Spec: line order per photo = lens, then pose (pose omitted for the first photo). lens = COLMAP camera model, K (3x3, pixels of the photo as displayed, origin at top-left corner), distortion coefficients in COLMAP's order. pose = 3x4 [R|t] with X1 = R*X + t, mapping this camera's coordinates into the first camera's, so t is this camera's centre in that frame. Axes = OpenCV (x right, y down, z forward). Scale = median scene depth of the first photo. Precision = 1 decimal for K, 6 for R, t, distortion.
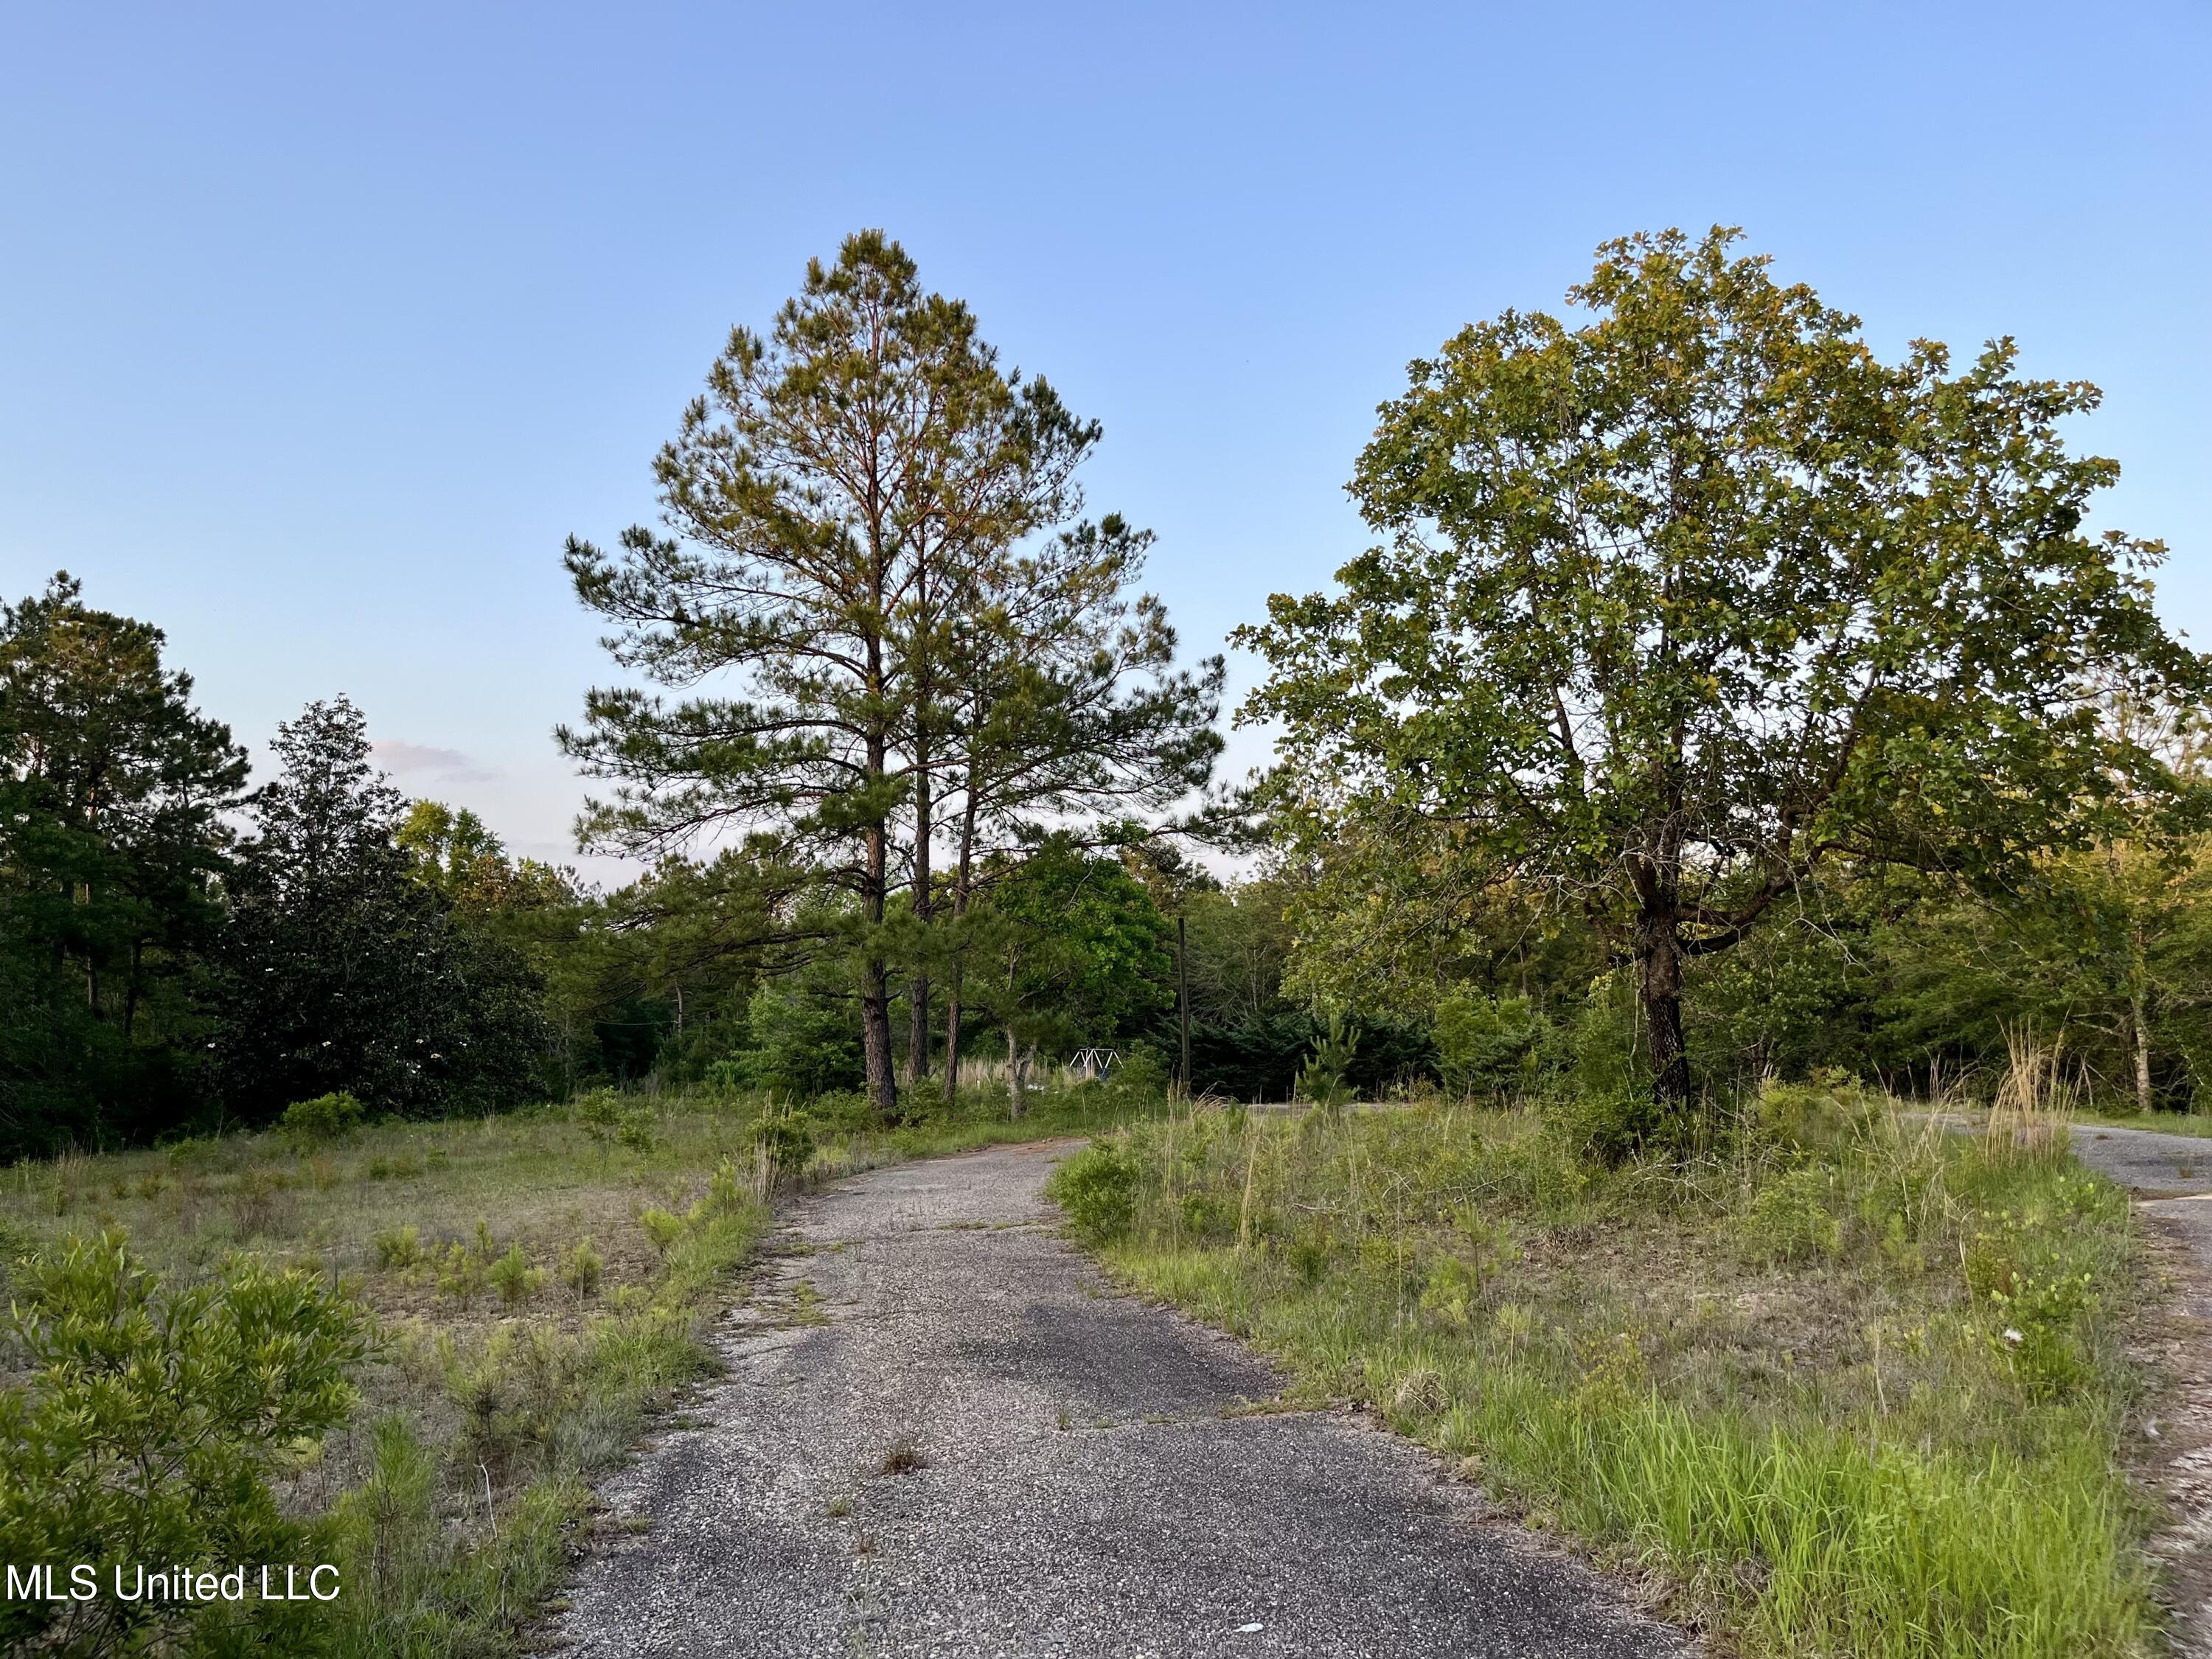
lens RADIAL K [[1662.0, 0, 1090.0], [0, 1662.0, 842.2], [0, 0, 1]] dist [0.057123, -0.069061]
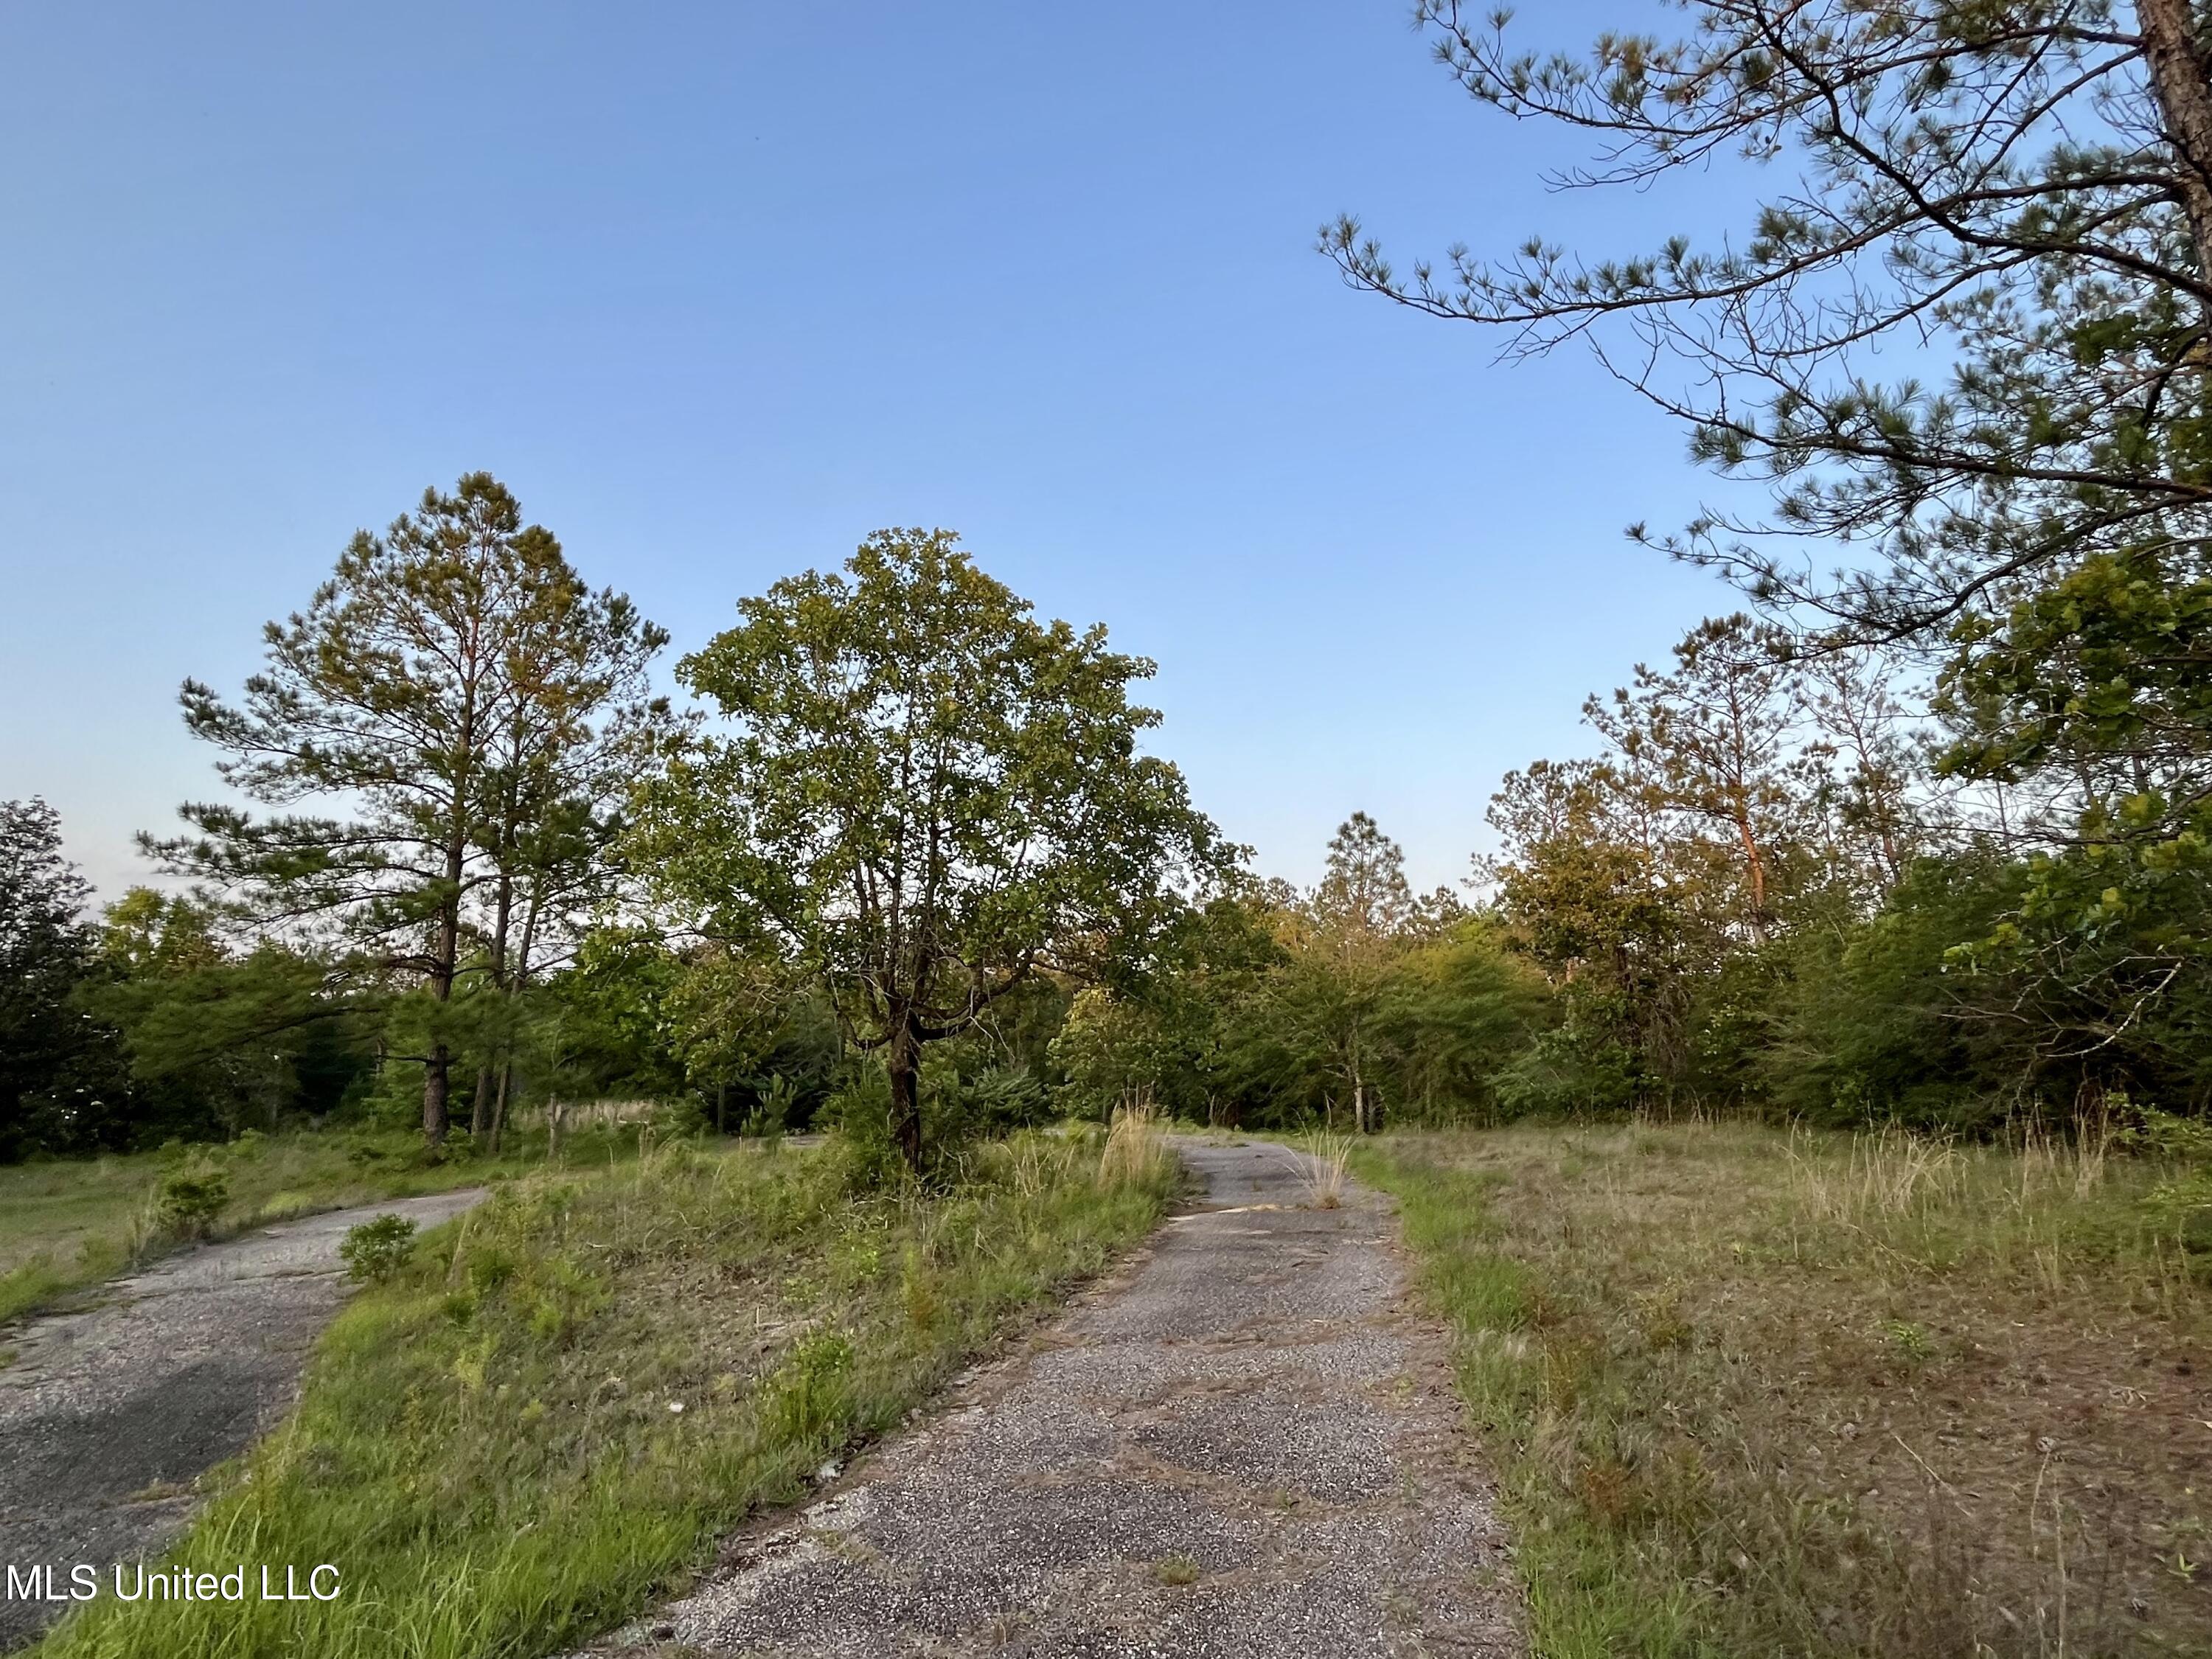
lens RADIAL K [[1145.2, 0, 1103.5], [0, 1145.2, 833.6], [0, 0, 1]] dist [-0.004531, -0.000040]
pose [[0.959102, 0.052437, 0.278161, 0.217789], [-0.026698, 0.995069, -0.095529, -0.015504], [-0.281798, 0.084195, 0.955772, 0.039676]]
